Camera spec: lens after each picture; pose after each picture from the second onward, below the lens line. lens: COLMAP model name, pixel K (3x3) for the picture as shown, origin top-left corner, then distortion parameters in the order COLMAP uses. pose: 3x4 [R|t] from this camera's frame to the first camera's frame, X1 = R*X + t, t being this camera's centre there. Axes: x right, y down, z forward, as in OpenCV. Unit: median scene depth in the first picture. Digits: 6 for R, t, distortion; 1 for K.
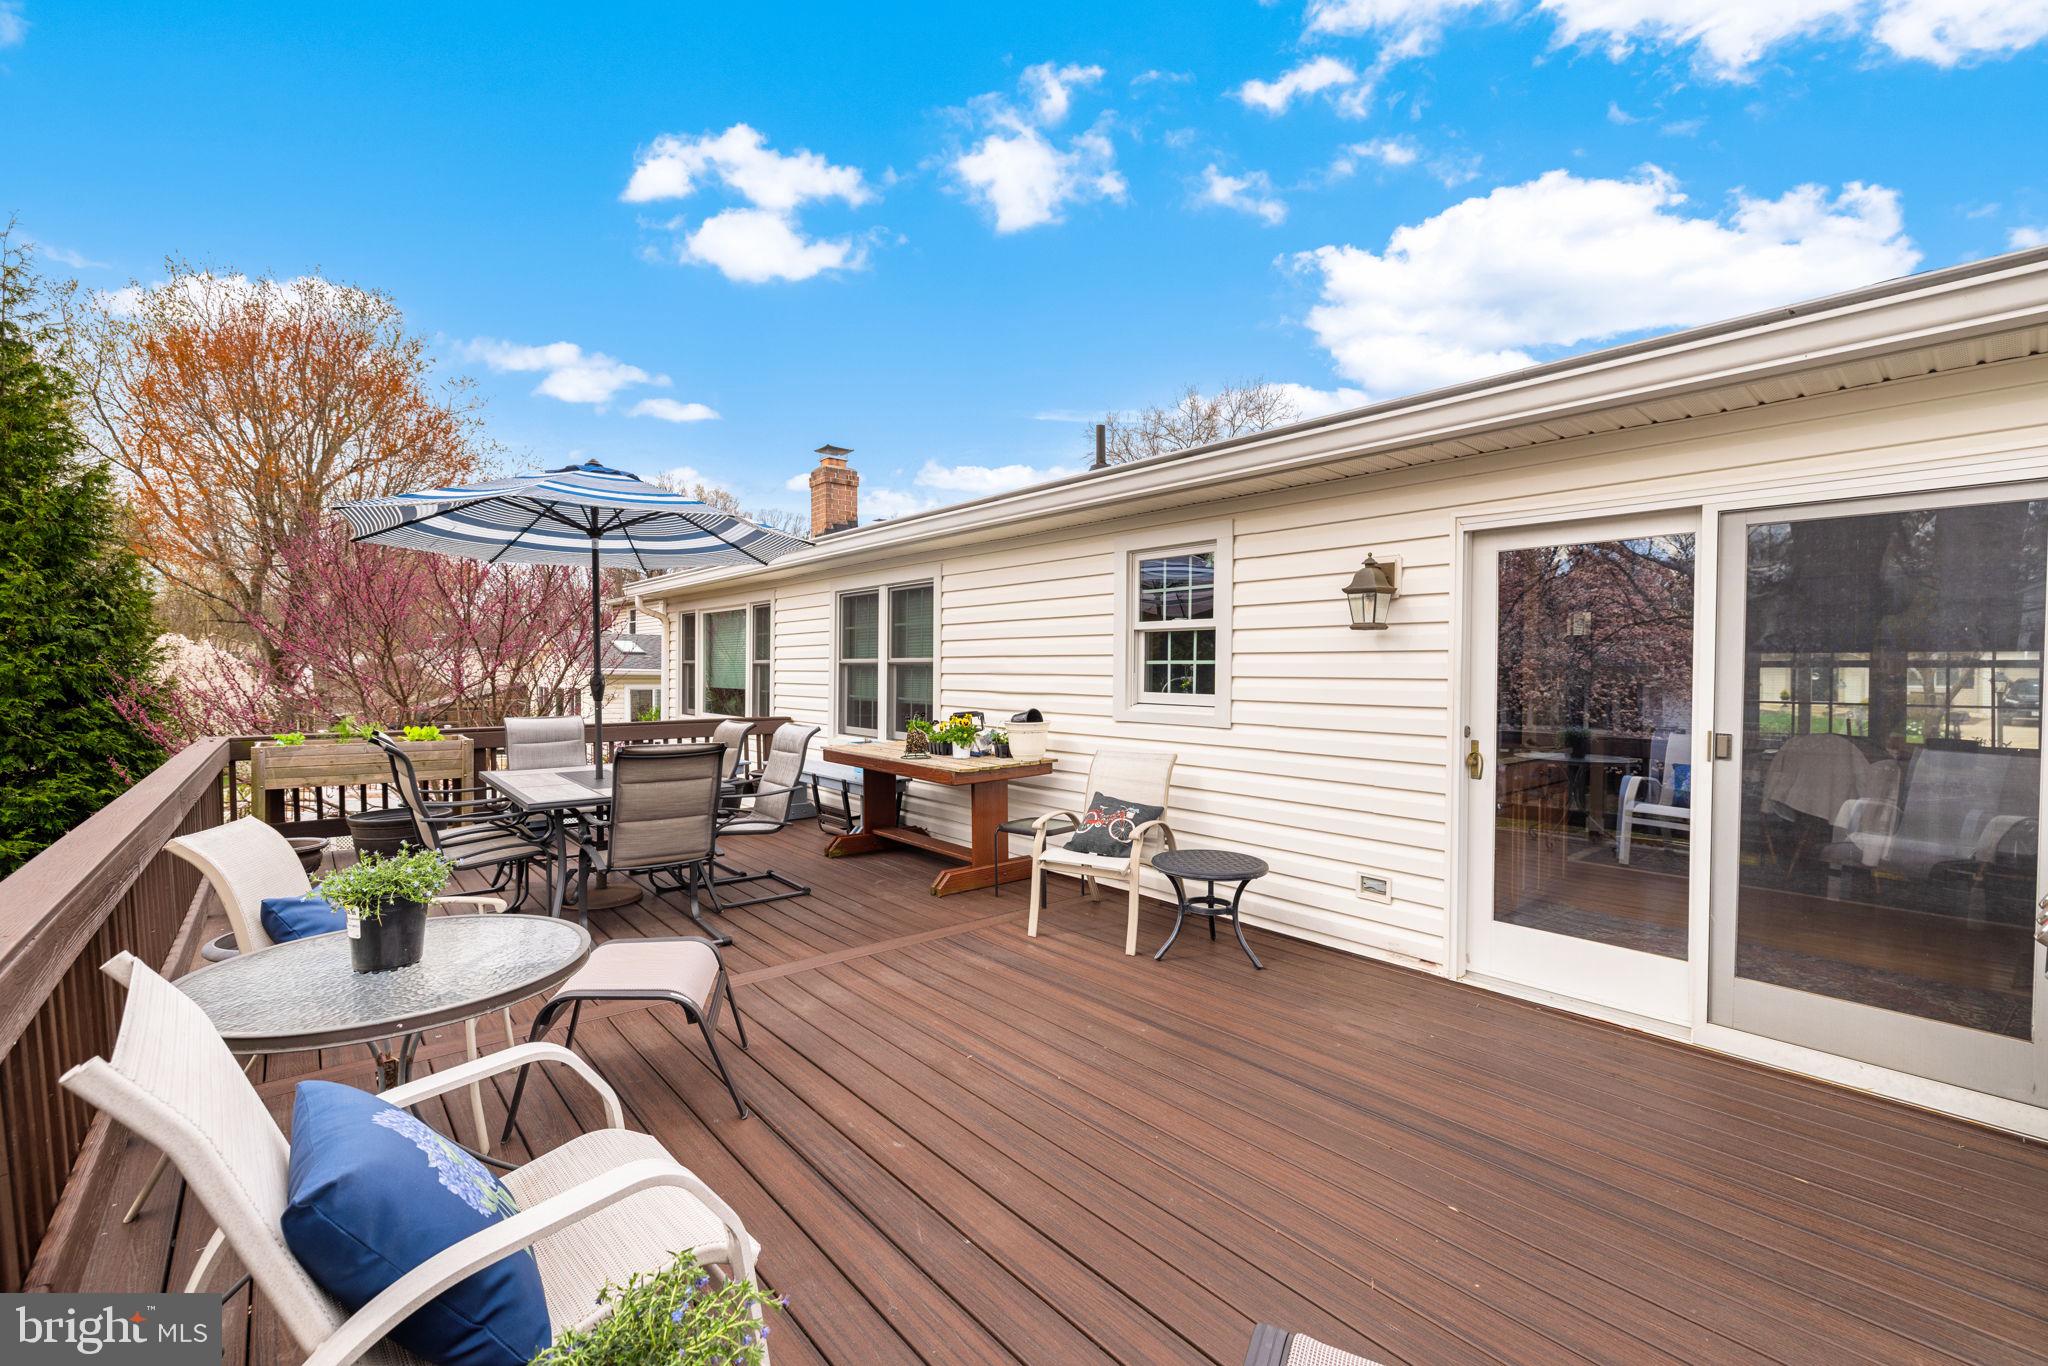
lens RADIAL K [[848.3, 0, 1029.9], [0, 848.3, 681.7], [0, 0, 1]] dist [-0.000969, 0.000027]
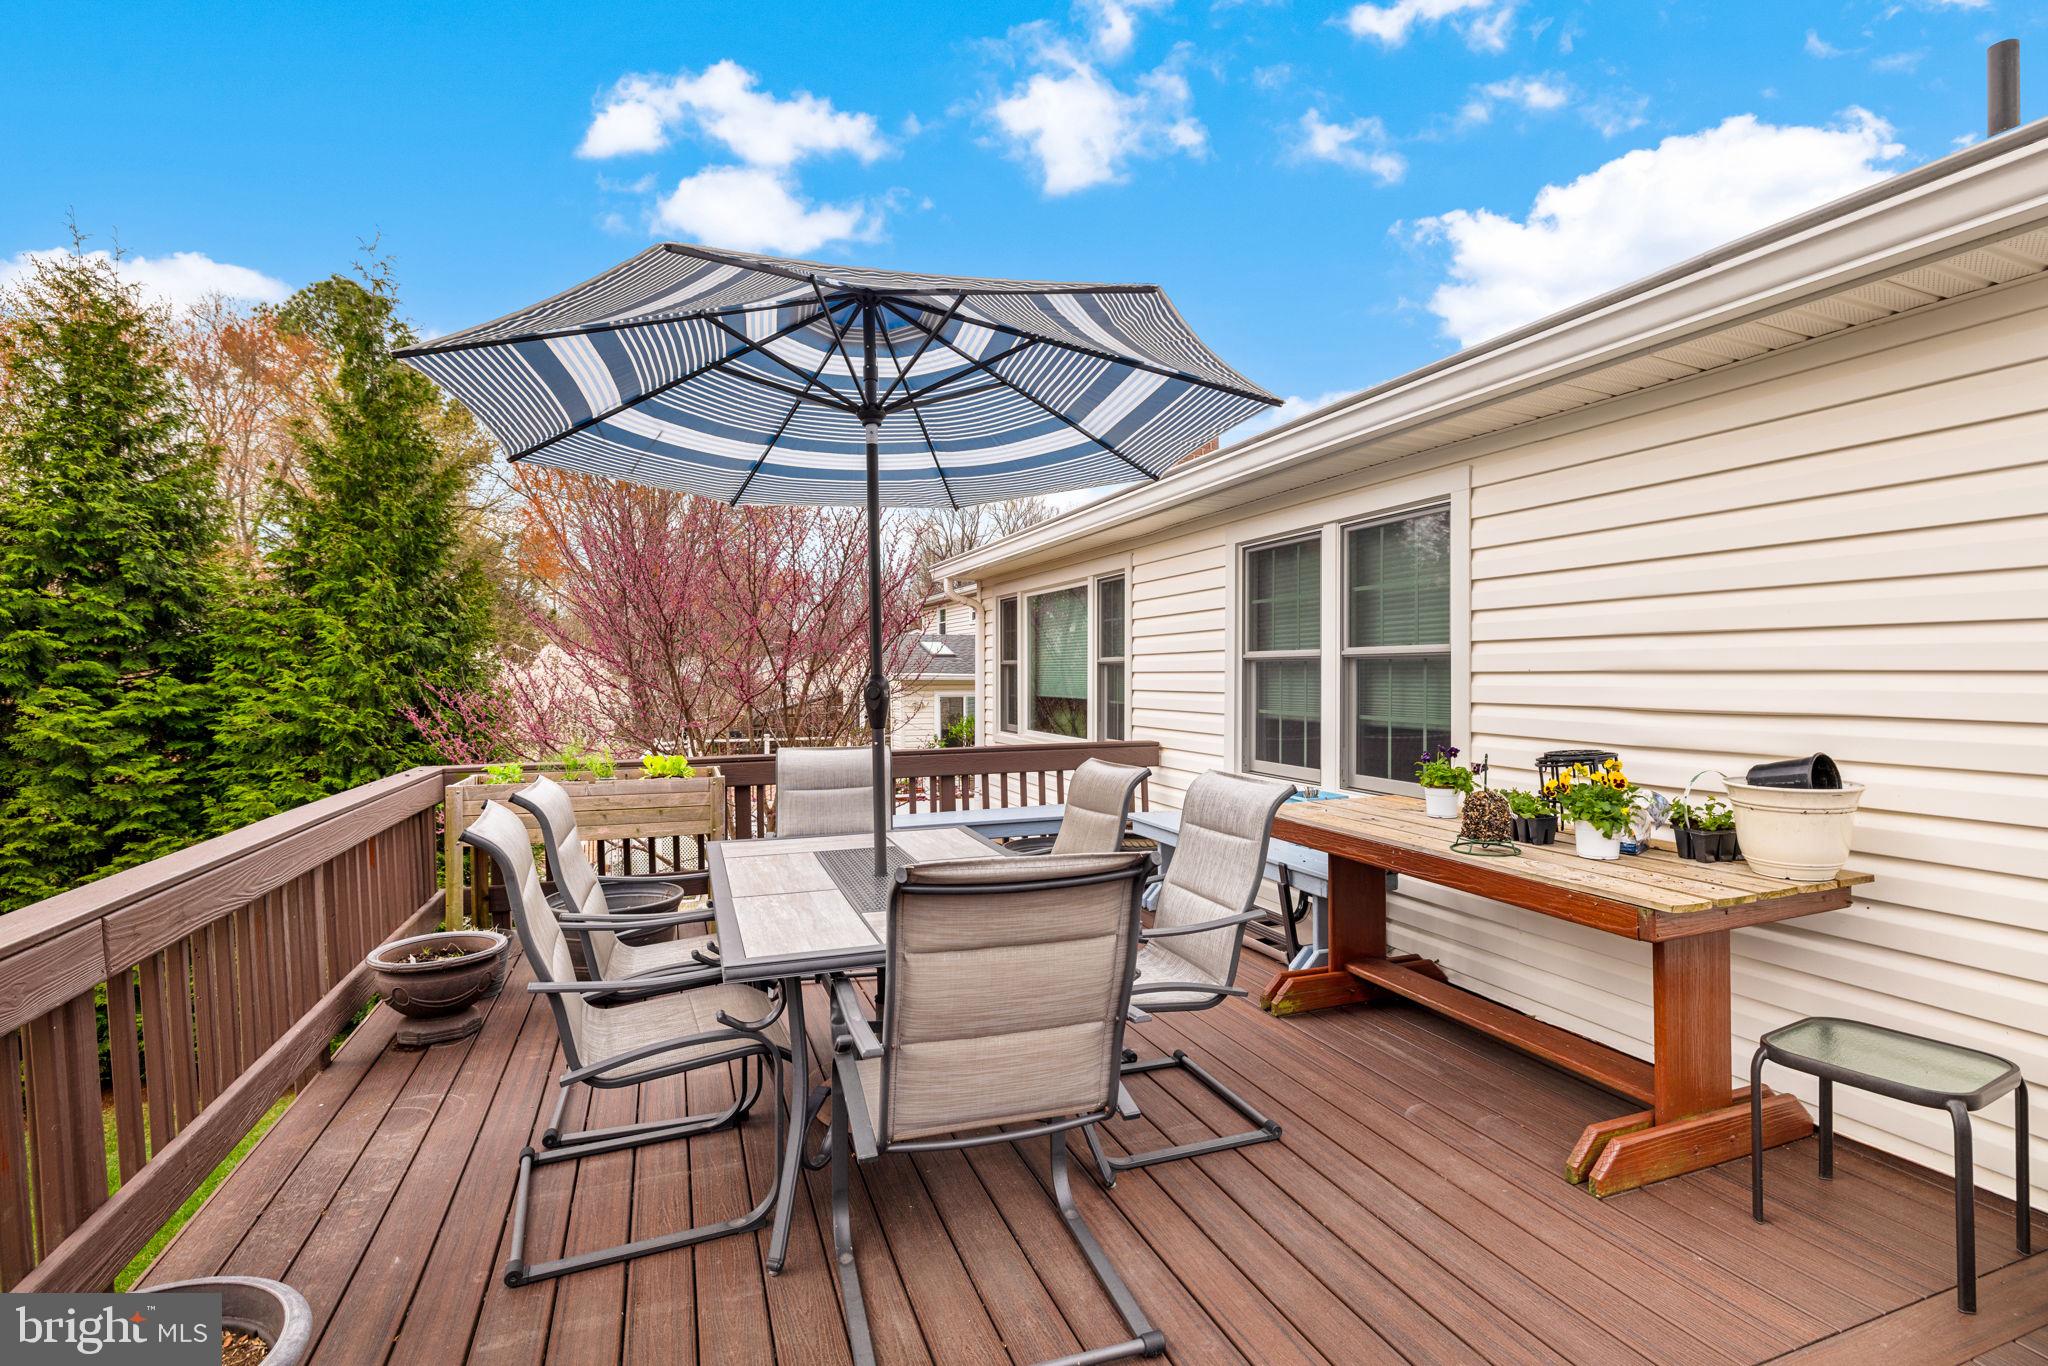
lens RADIAL K [[931.0, 0, 1024.0], [0, 931.0, 683.0], [0, 0, 1]] dist [-0.000733, -0.000039]
pose [[0.938805, -0.005937, -0.344398, -0.152002], [0.004534, 0.999978, -0.004881, -0.001580], [0.344419, 0.003021, 0.938811, 0.330878]]
